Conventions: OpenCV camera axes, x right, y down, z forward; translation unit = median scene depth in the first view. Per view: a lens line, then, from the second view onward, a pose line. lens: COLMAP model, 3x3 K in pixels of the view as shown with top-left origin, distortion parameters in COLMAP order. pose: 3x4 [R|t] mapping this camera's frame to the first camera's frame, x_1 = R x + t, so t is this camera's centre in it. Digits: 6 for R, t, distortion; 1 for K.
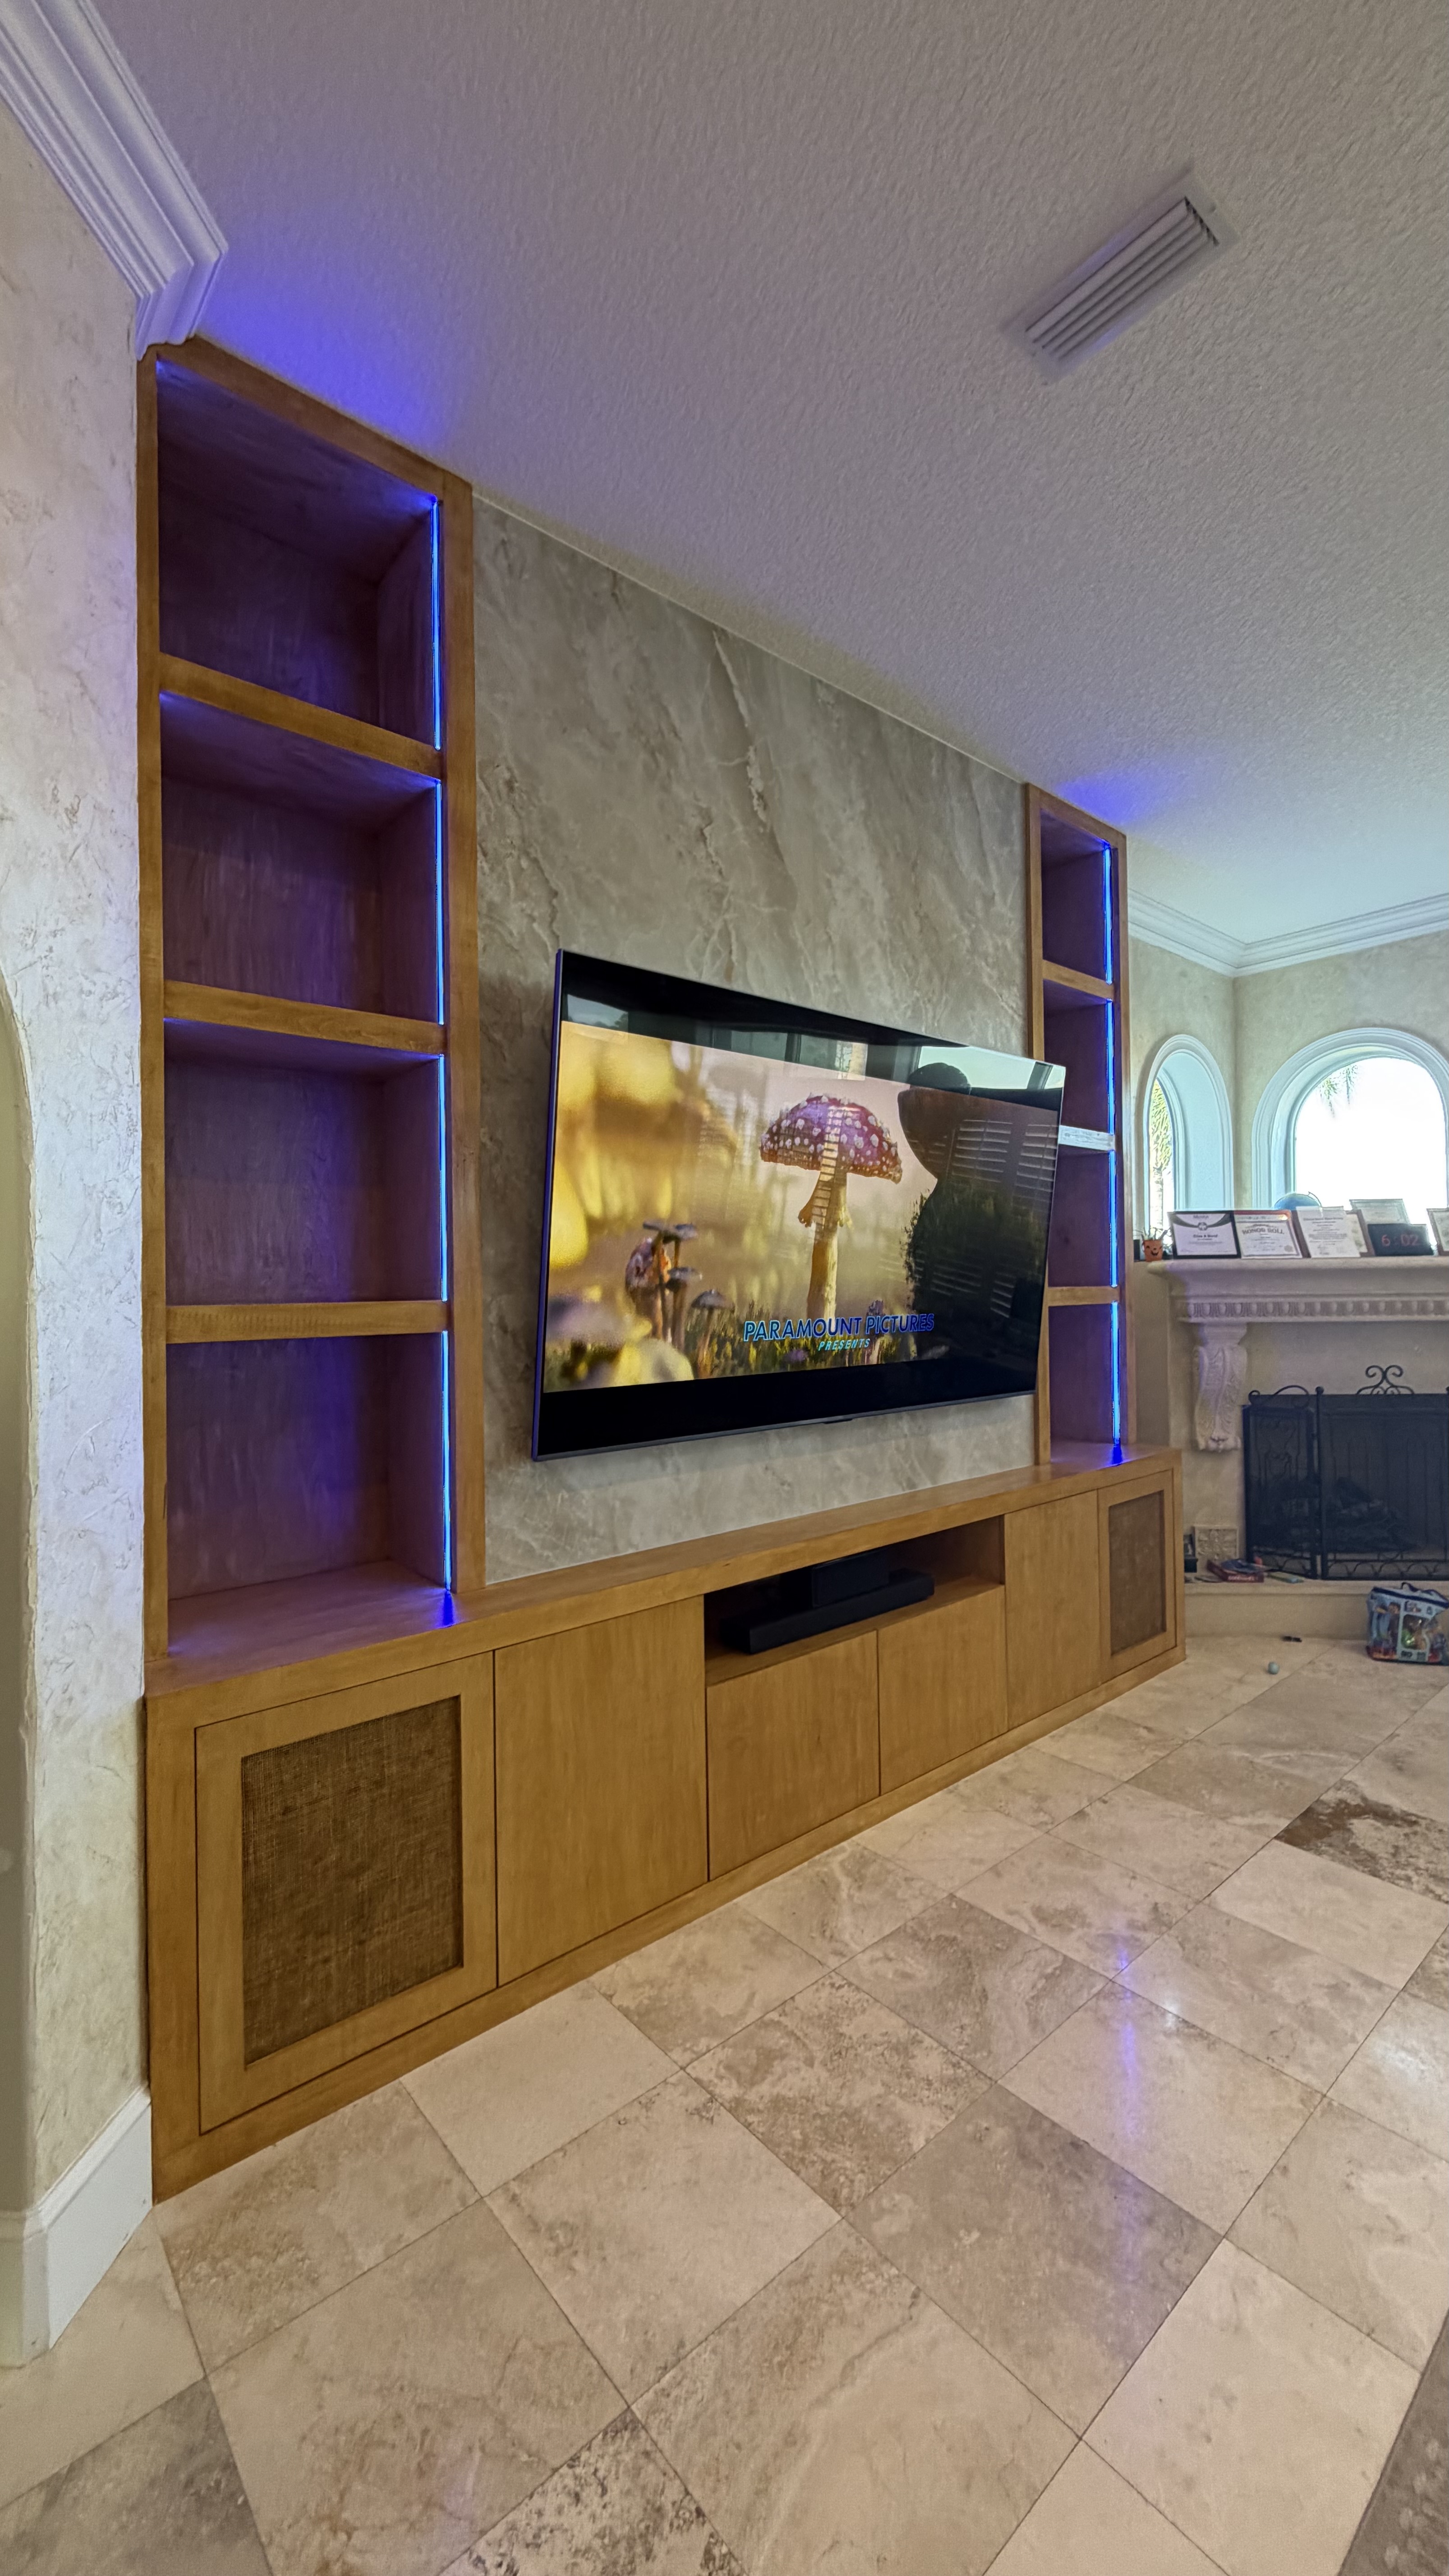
lens RADIAL K [[1024.7, 0, 719.5], [0, 1024.7, 1276.3], [0, 0, 1]] dist [-0.010896, 0.002385]
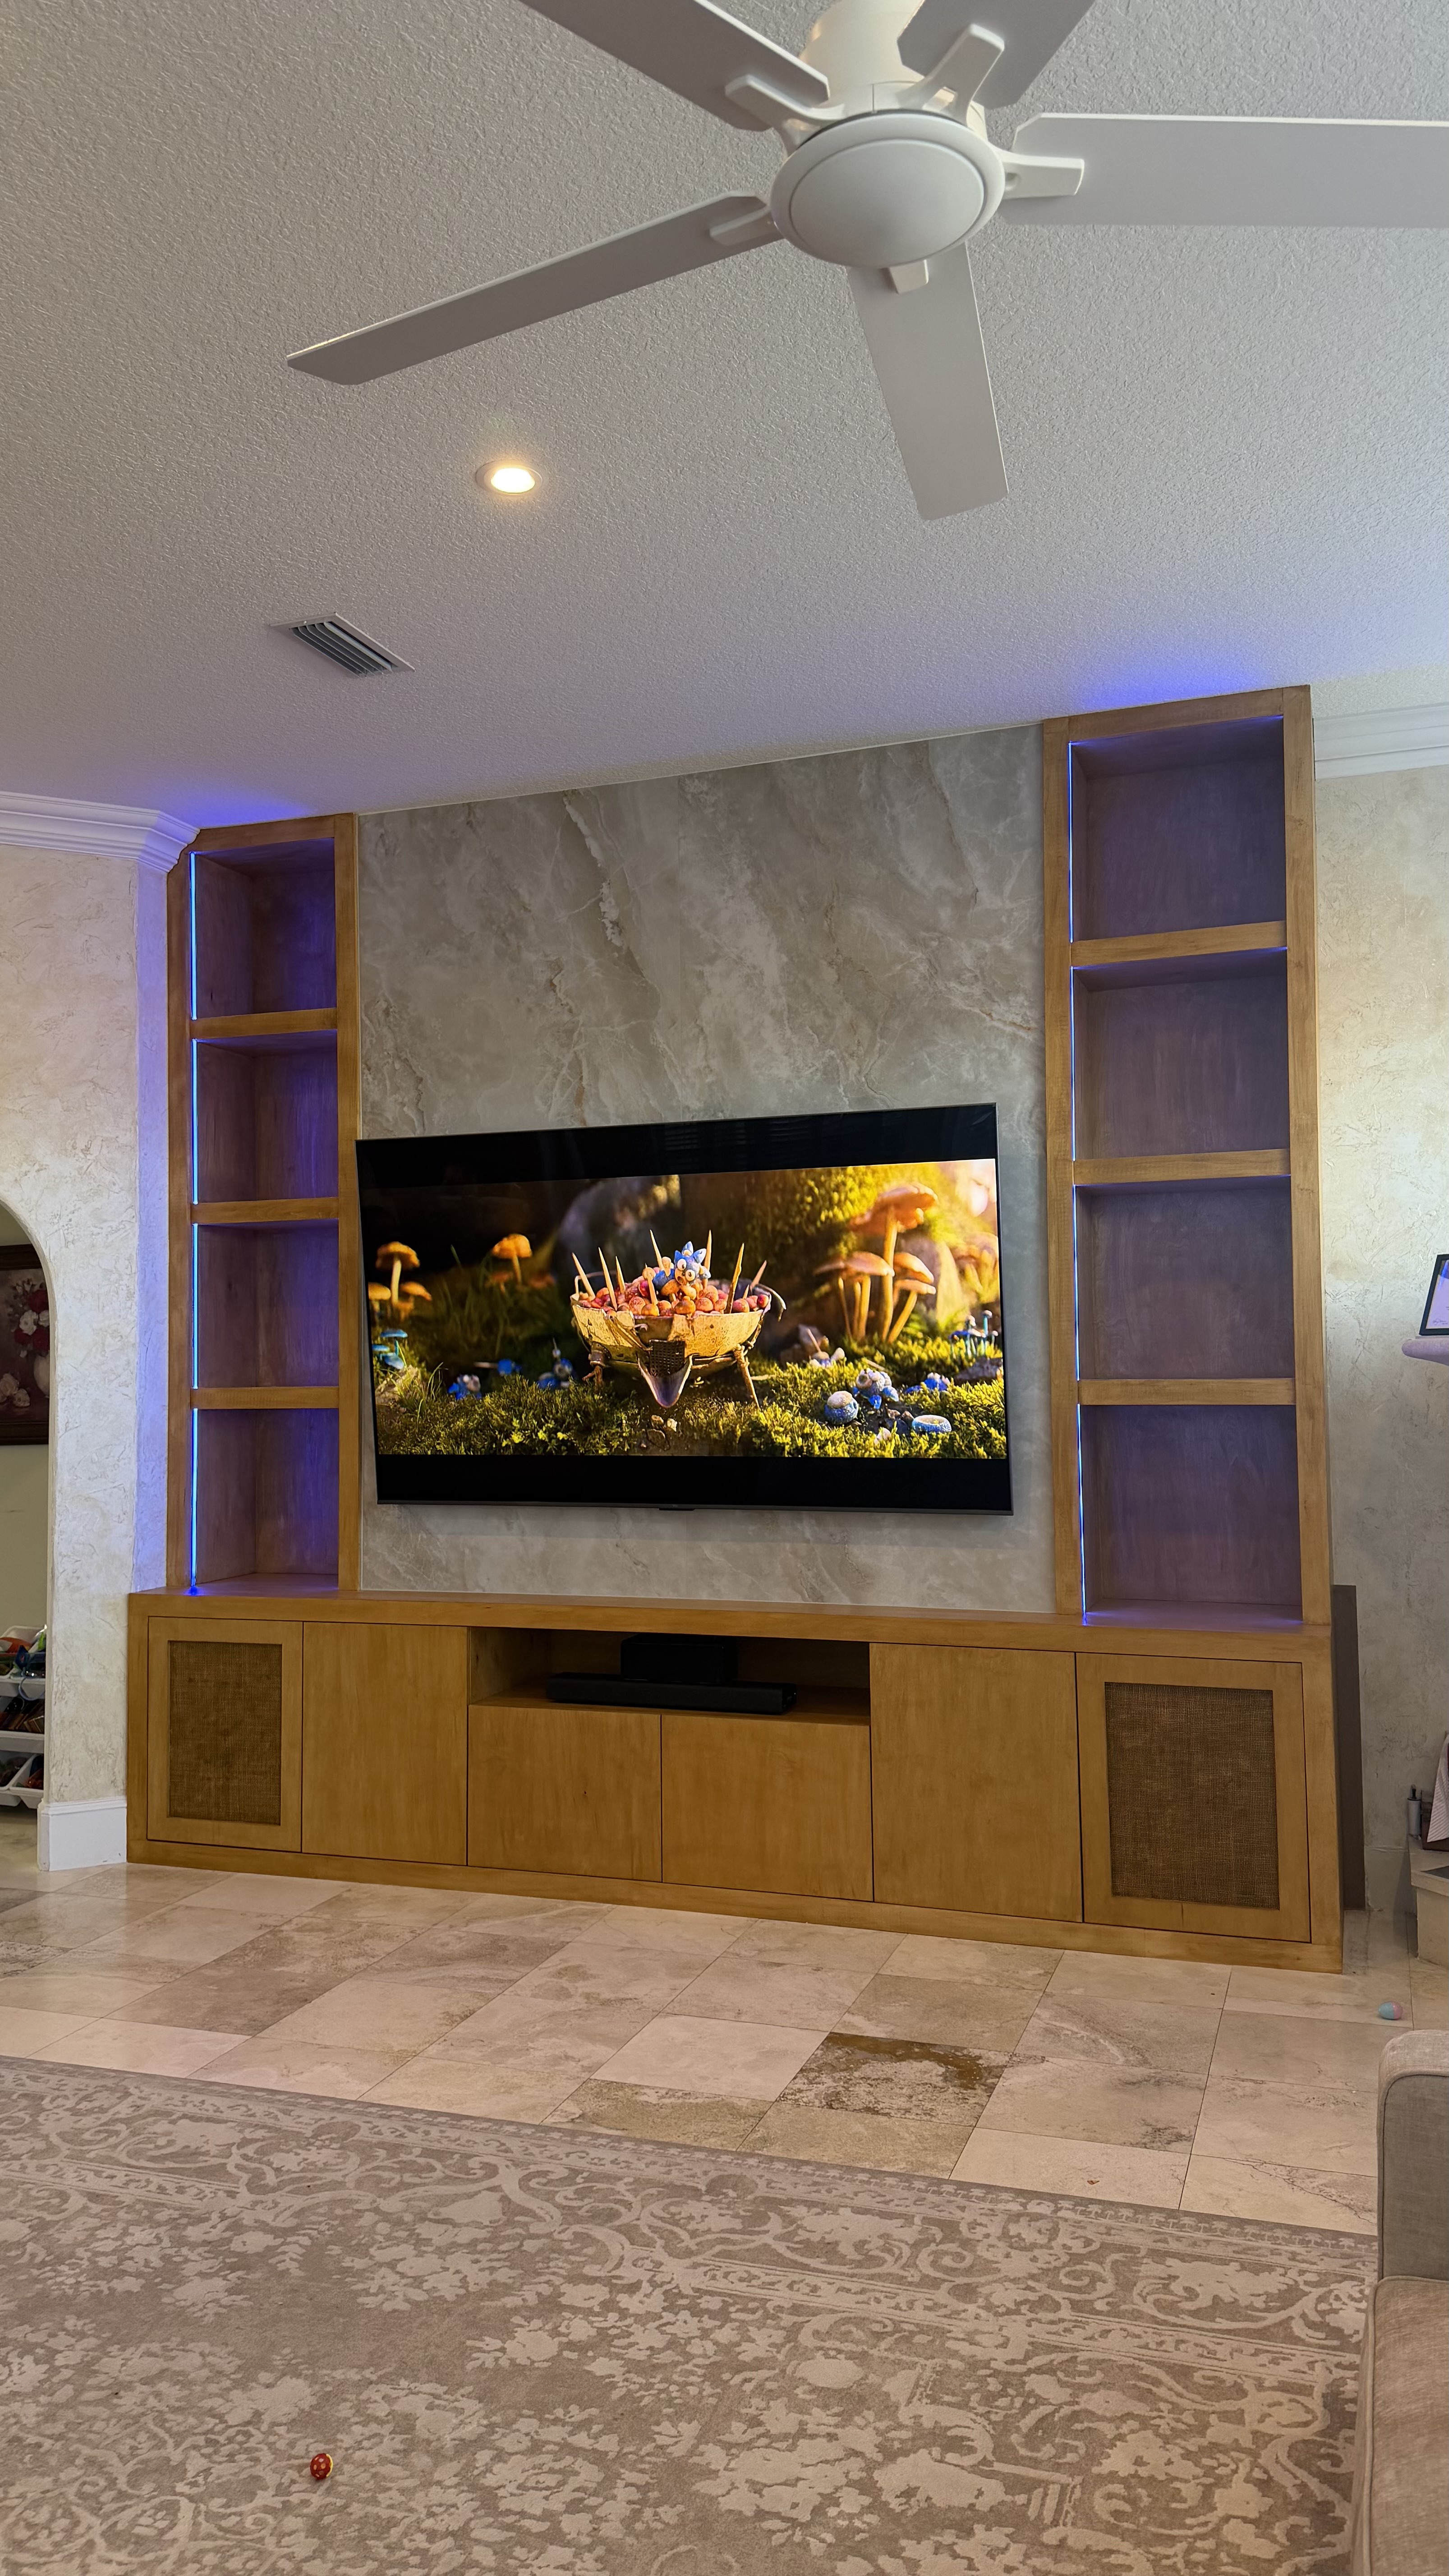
lens RADIAL K [[1792.4, 0, 737.5], [0, 1792.4, 1275.1], [0, 0, 1]] dist [0.071508, -0.081926]
pose [[0.509317, -0.036481, -0.859805, 2.038954], [0.012547, 0.999310, -0.034968, -0.034693], [0.860487, 0.007022, 0.509424, 0.170390]]
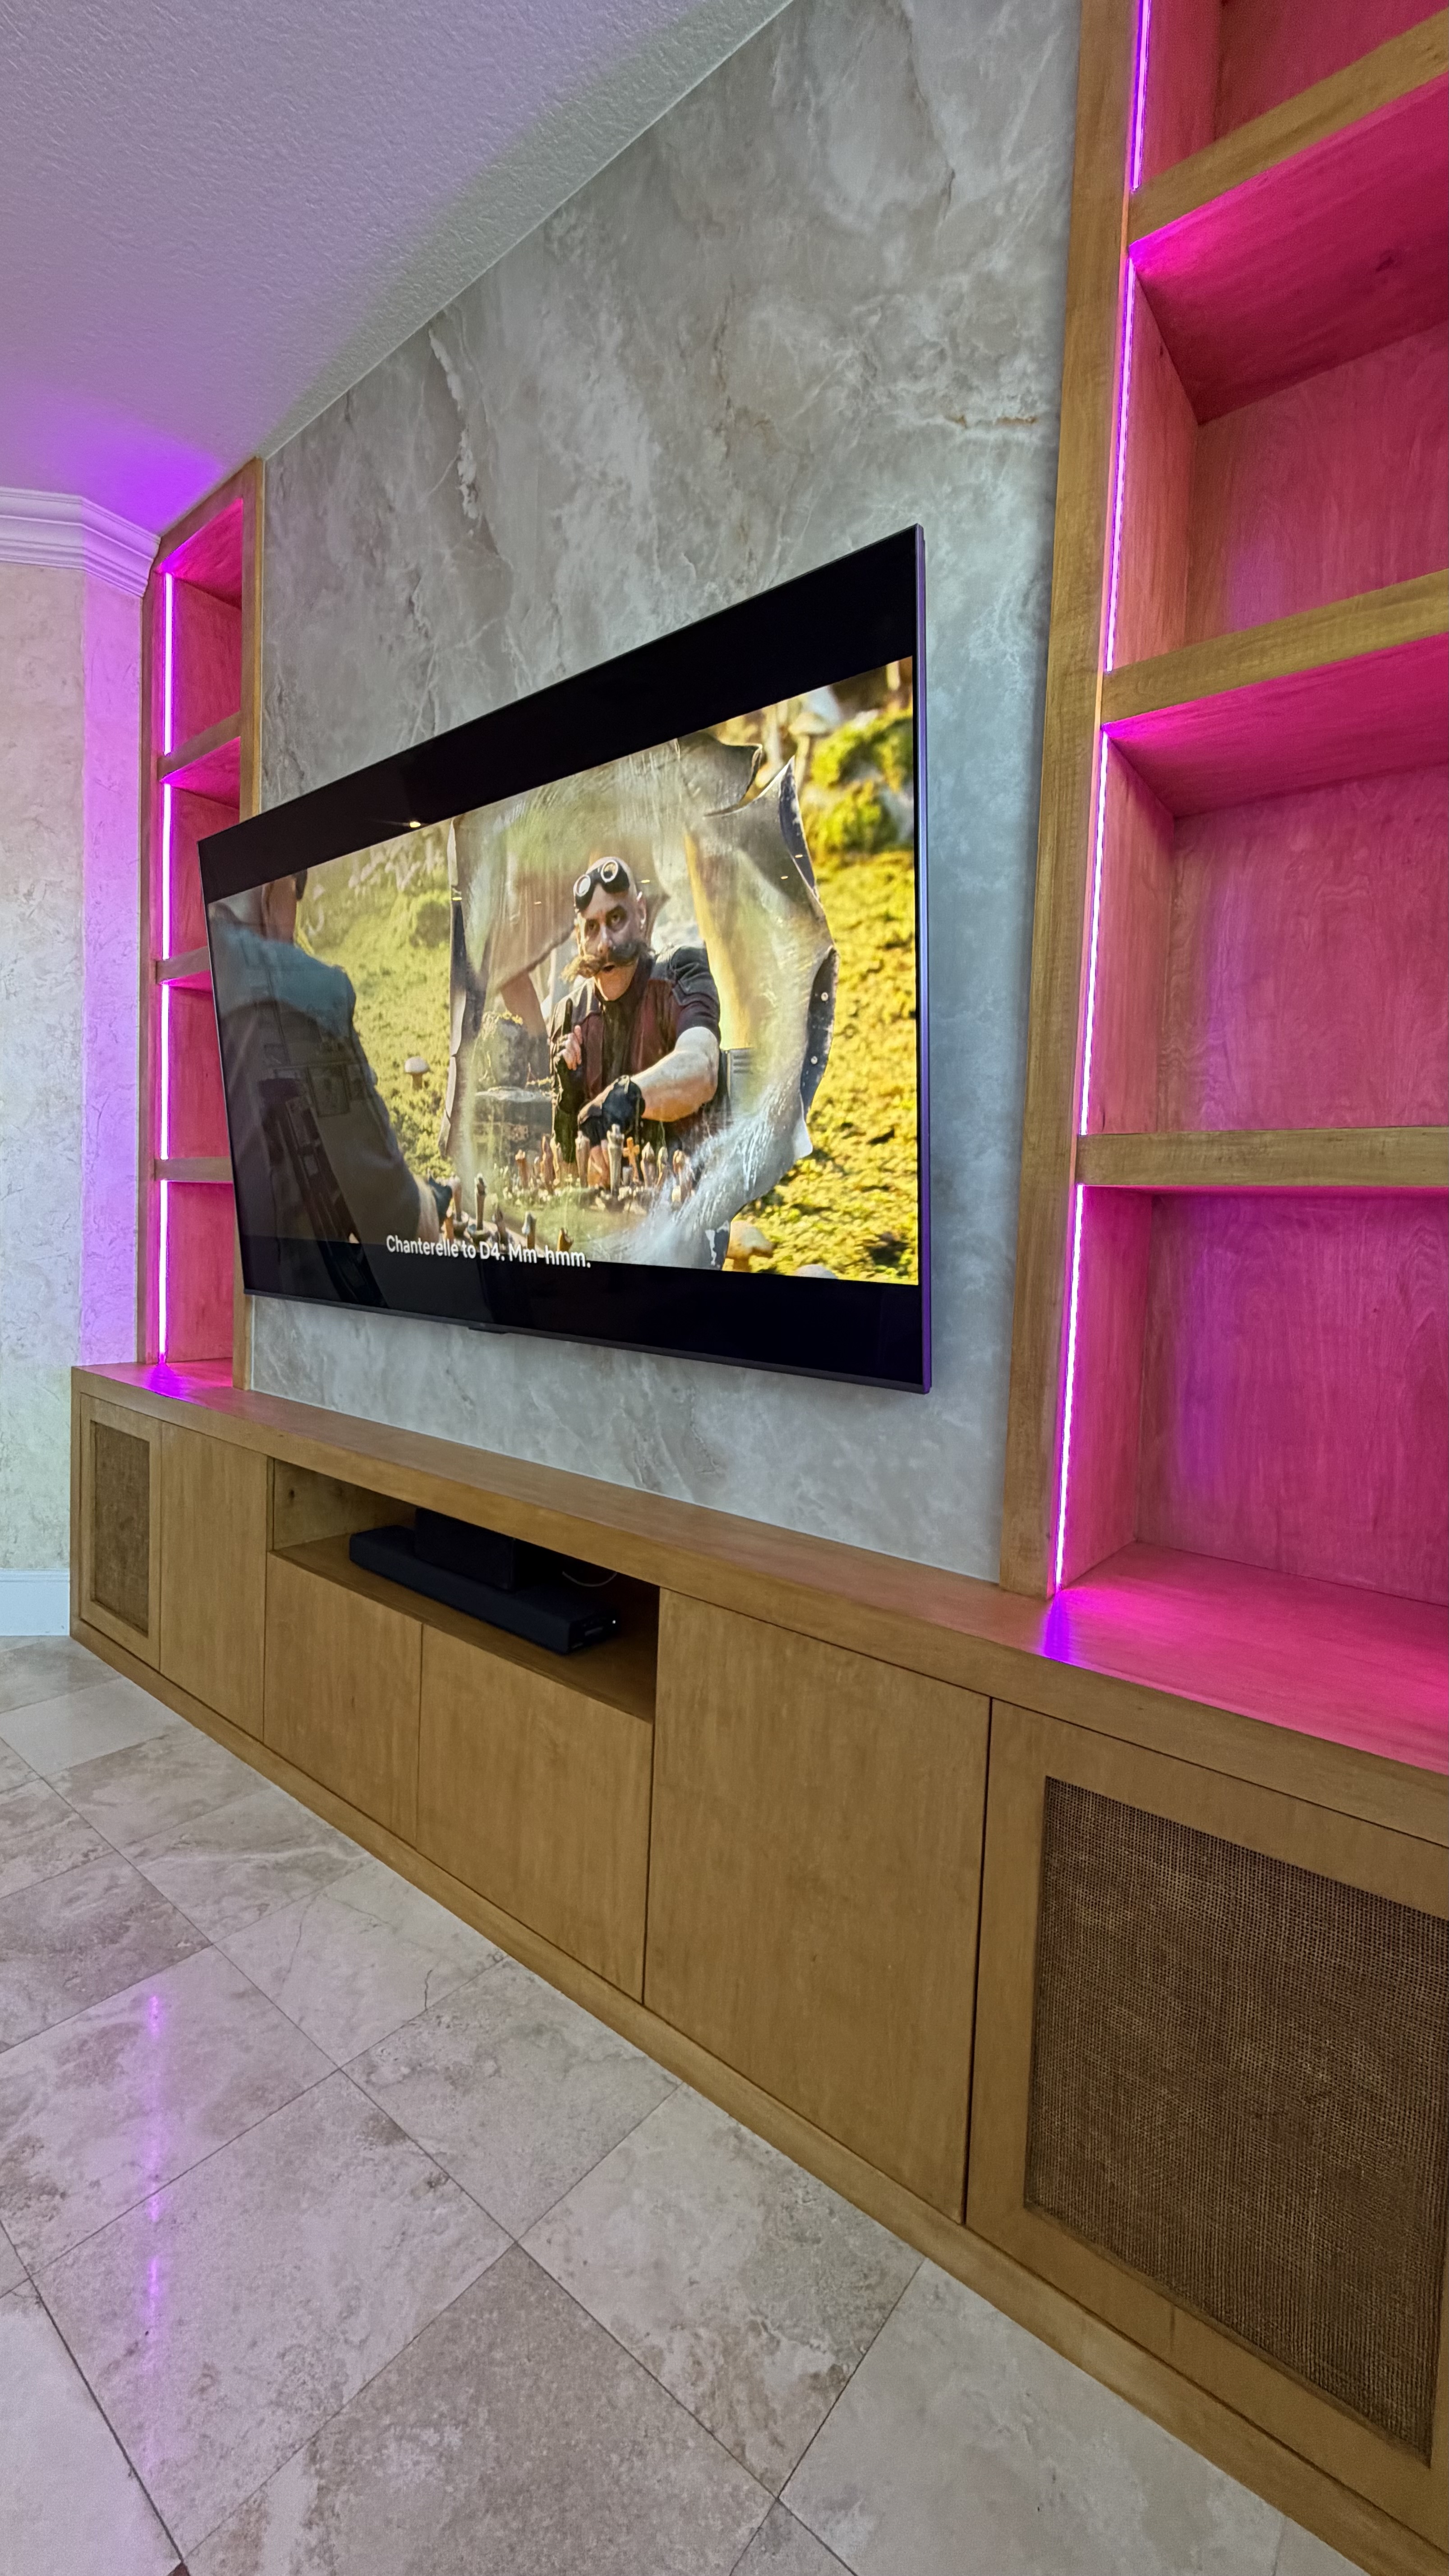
lens RADIAL K [[1024.7, 0, 736.2], [0, 1024.7, 1280.8], [0, 0, 1]] dist [-0.010896, 0.002385]
pose [[0.197799, 0.072162, -0.977583, 1.006470], [-0.032082, 0.997229, 0.067121, 0.066687], [0.979717, 0.018086, 0.199566, 1.240028]]
